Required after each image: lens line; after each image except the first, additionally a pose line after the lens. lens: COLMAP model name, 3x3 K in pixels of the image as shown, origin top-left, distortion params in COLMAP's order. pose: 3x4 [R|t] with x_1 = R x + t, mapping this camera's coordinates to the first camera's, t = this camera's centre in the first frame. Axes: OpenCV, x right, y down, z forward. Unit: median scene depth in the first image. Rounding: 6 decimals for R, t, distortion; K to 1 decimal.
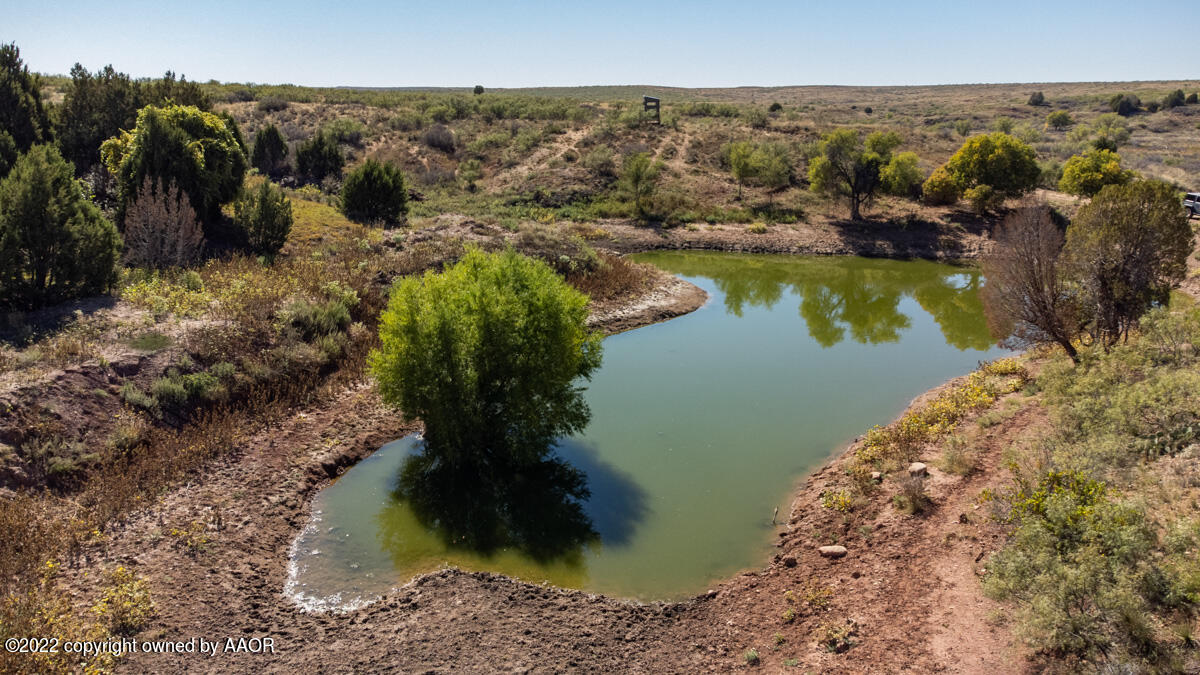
lens RADIAL K [[889.9, 0, 599.9], [0, 889.9, 333.6], [0, 0, 1]] dist [0.036139, 0.034468]
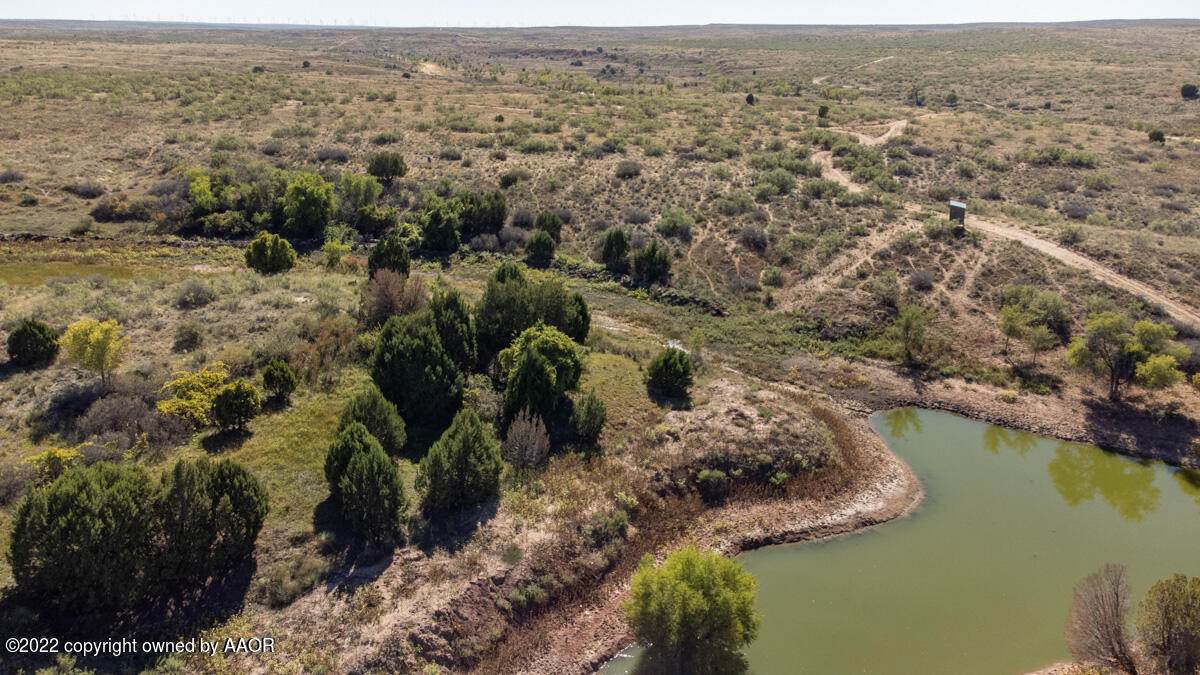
lens RADIAL K [[889.9, 0, 605.9], [0, 889.9, 340.2], [0, 0, 1]] dist [0.036139, 0.034468]
pose [[0.927258, 0.113033, -0.356954, 0.102635], [-0.088729, 0.992524, 0.083803, -0.236813], [0.363758, -0.046034, 0.930355, -0.223769]]
